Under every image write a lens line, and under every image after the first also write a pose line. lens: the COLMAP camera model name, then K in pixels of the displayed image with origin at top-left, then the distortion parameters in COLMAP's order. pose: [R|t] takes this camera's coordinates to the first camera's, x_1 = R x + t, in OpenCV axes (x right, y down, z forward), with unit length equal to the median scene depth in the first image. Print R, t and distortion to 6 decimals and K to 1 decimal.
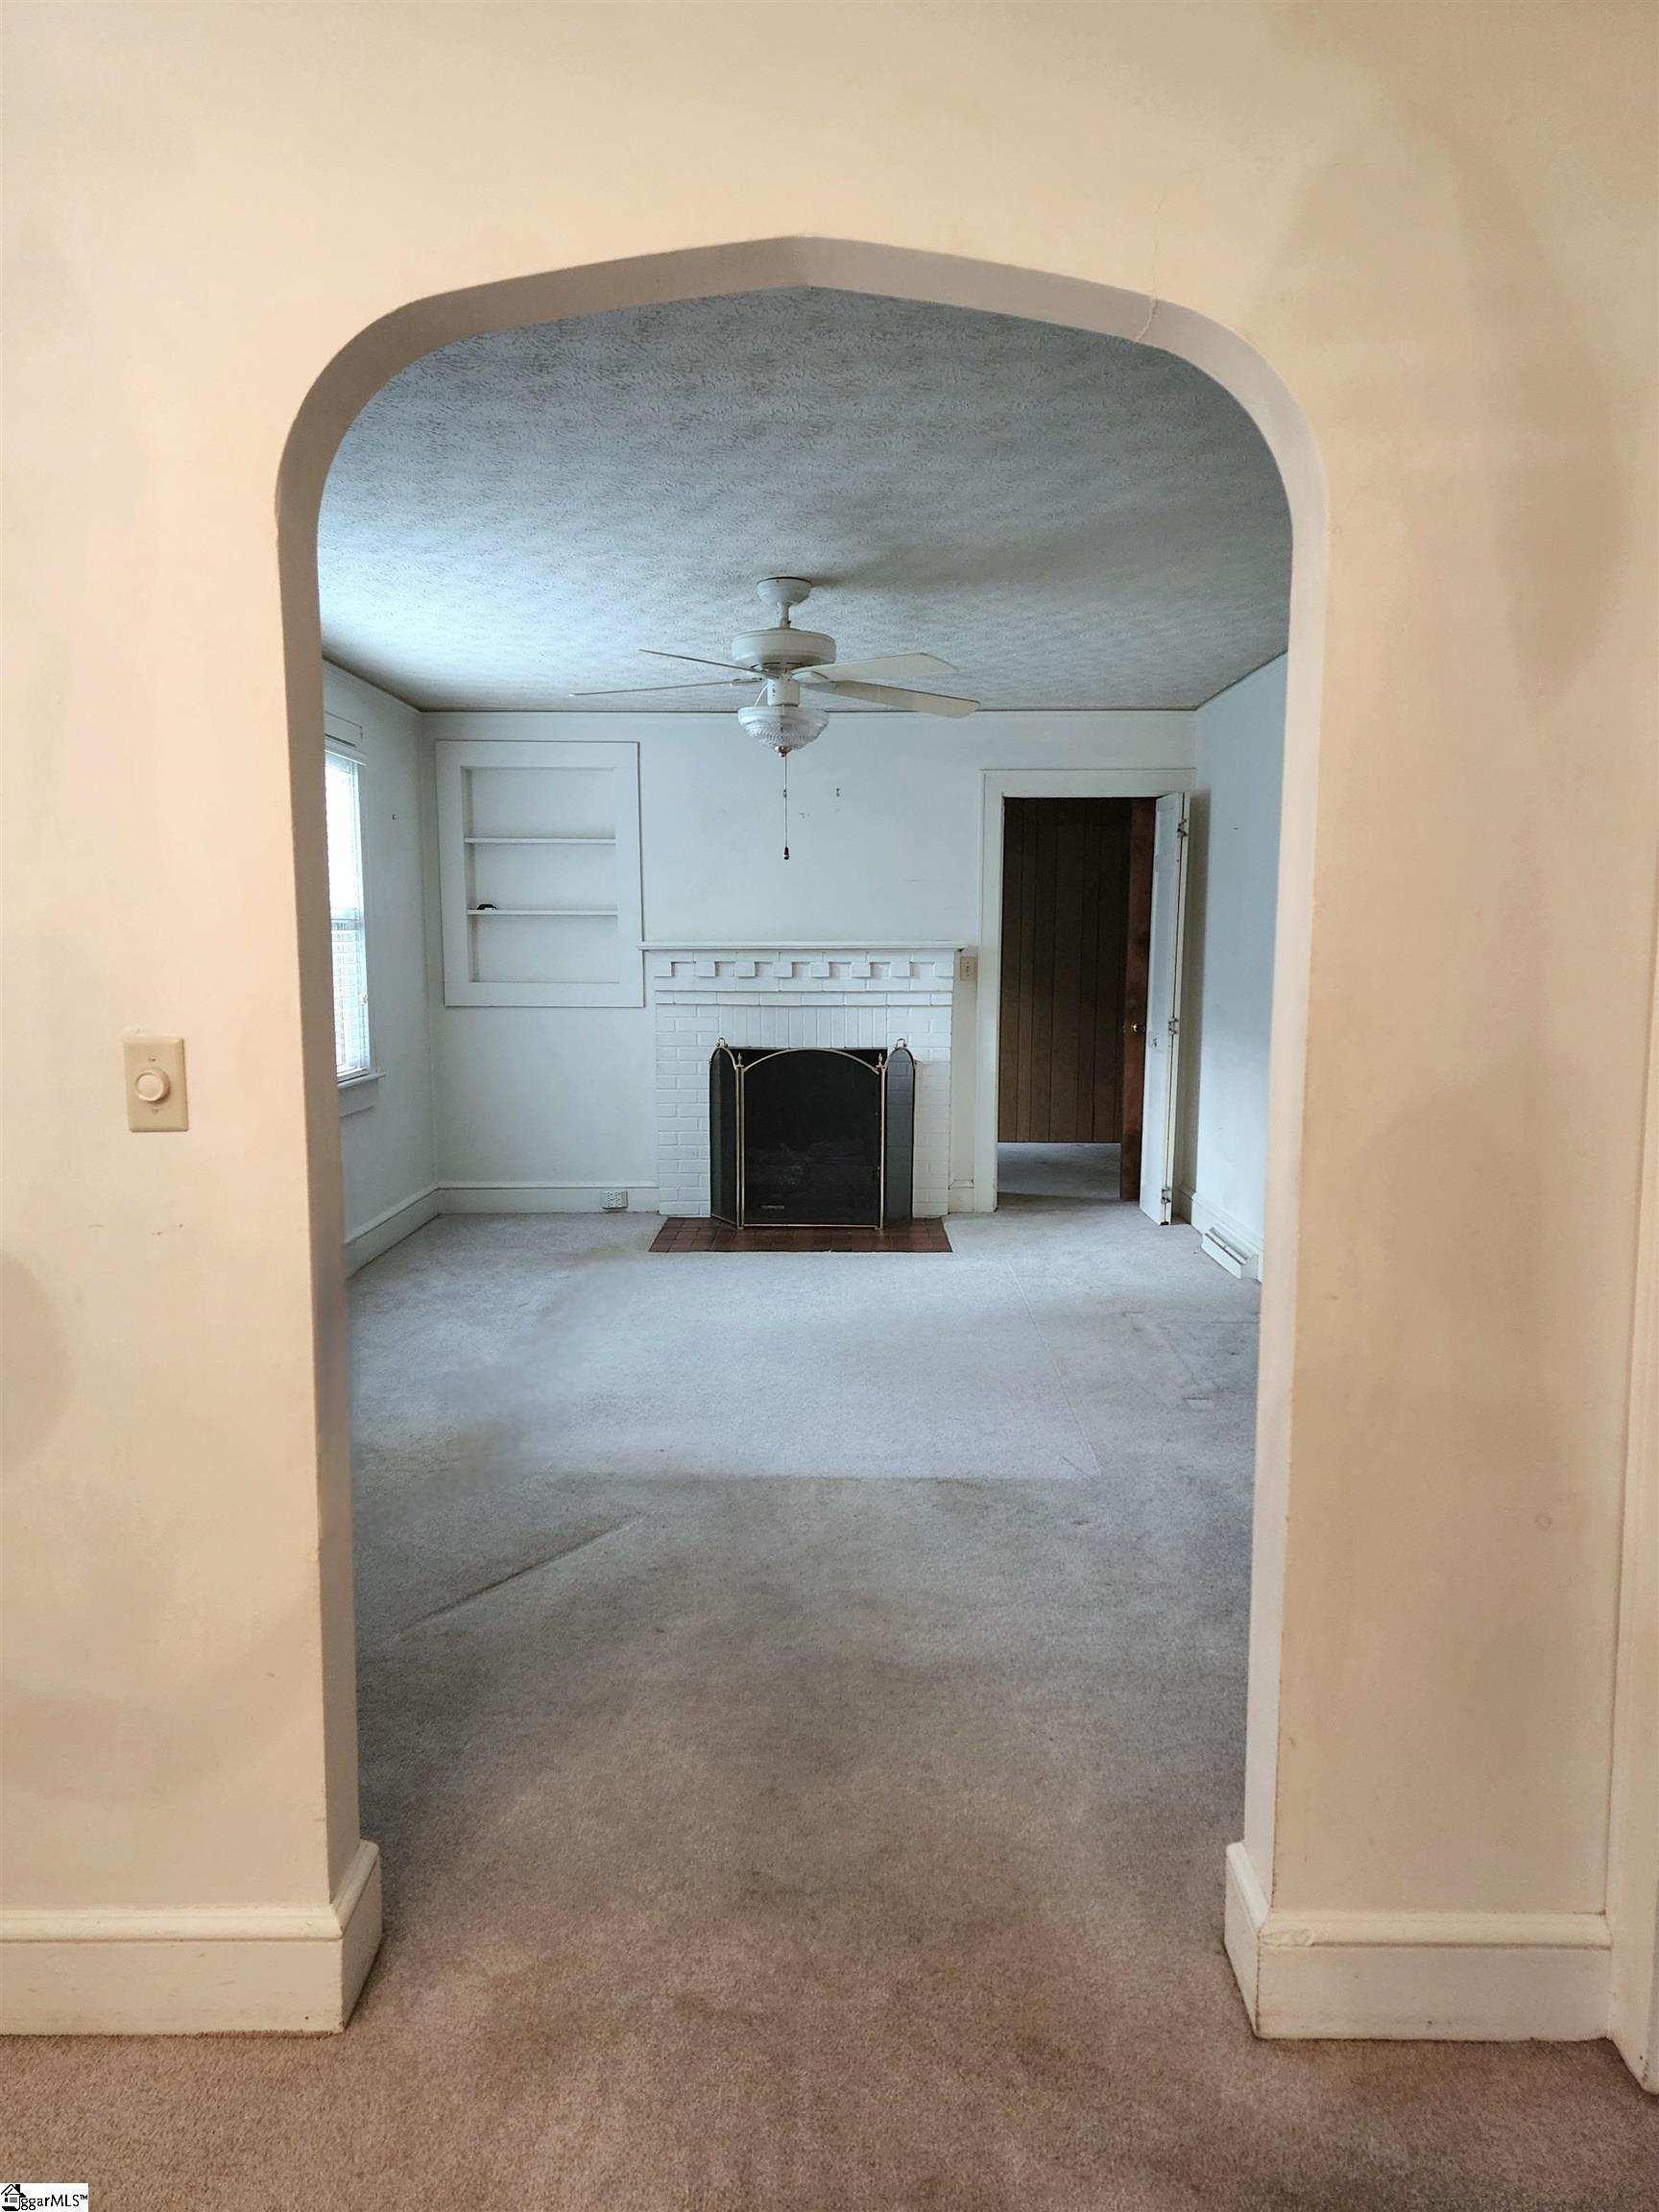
lens RADIAL K [[1466.5, 0, 832.1], [0, 1466.5, 1129.7], [0, 0, 1]] dist [0.064737, -0.026894]
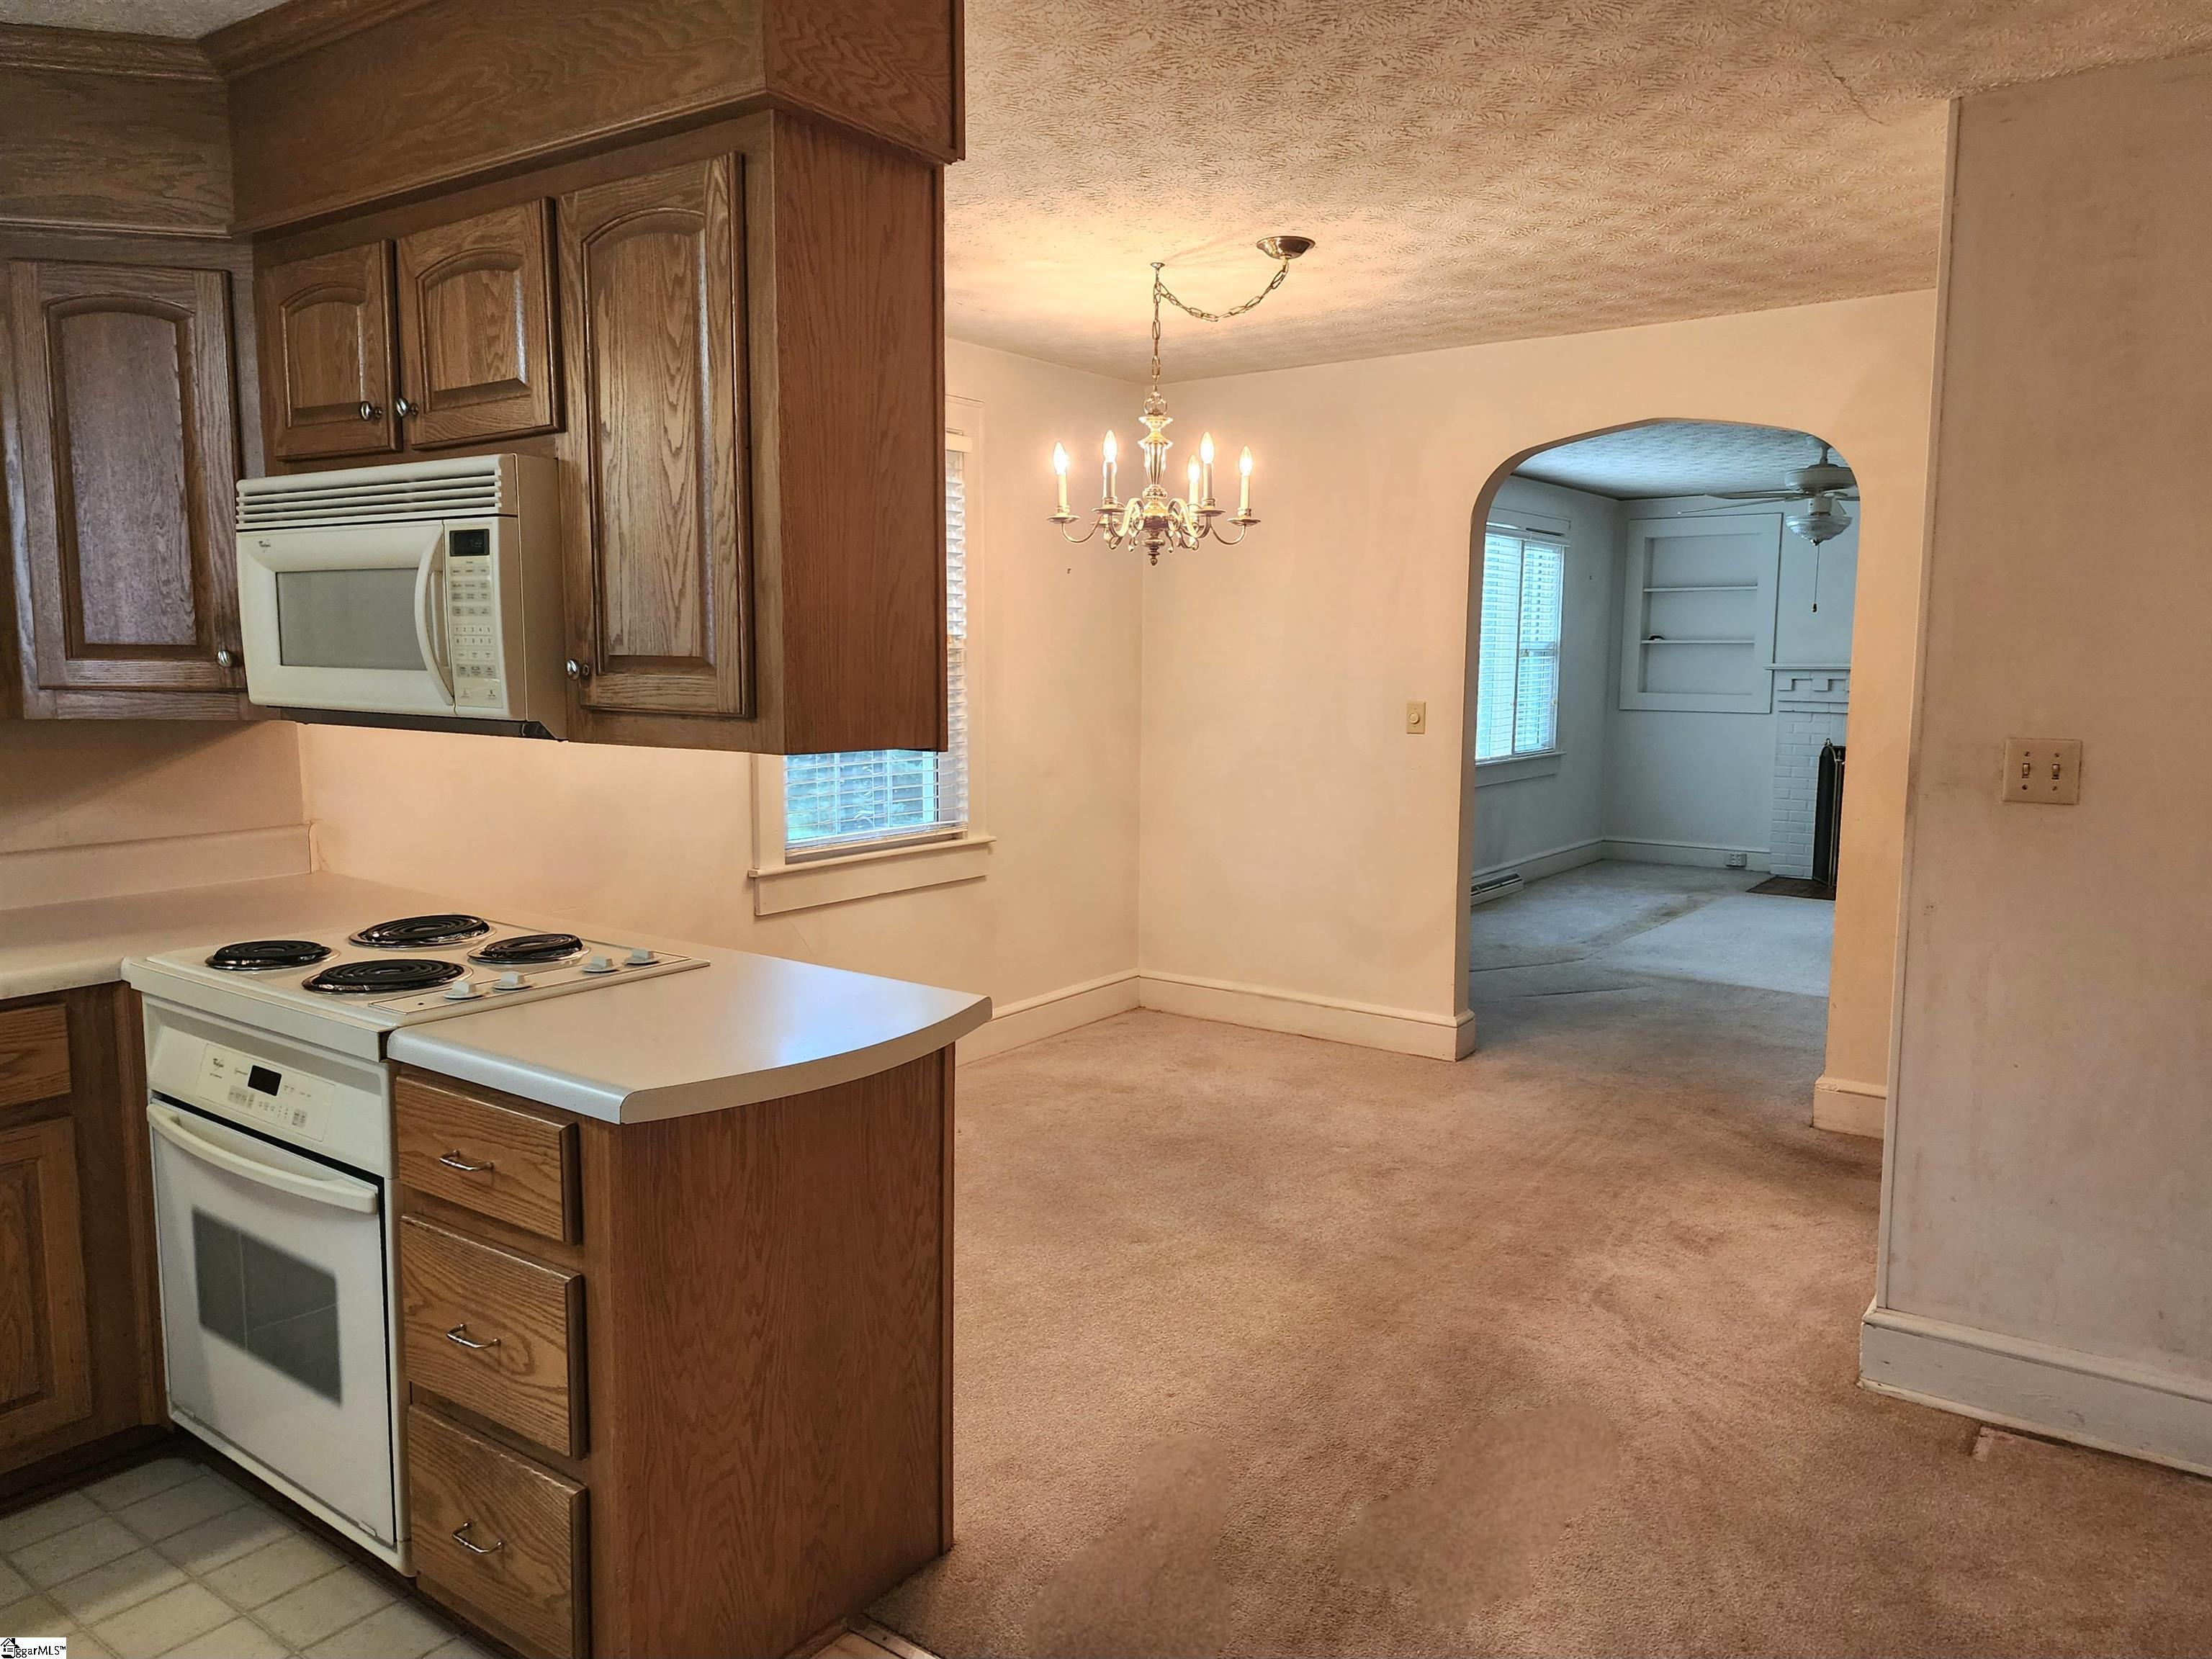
lens RADIAL K [[1577.6, 0, 1106.0], [0, 1577.6, 829.5], [0, 0, 1]] dist [0.073971, -0.065065]
pose [[0.807221, 0.074478, -0.585531, 0.239121], [-0.085851, 0.996273, 0.008367, 0.059798], [0.583972, 0.043514, 0.810607, -0.503973]]
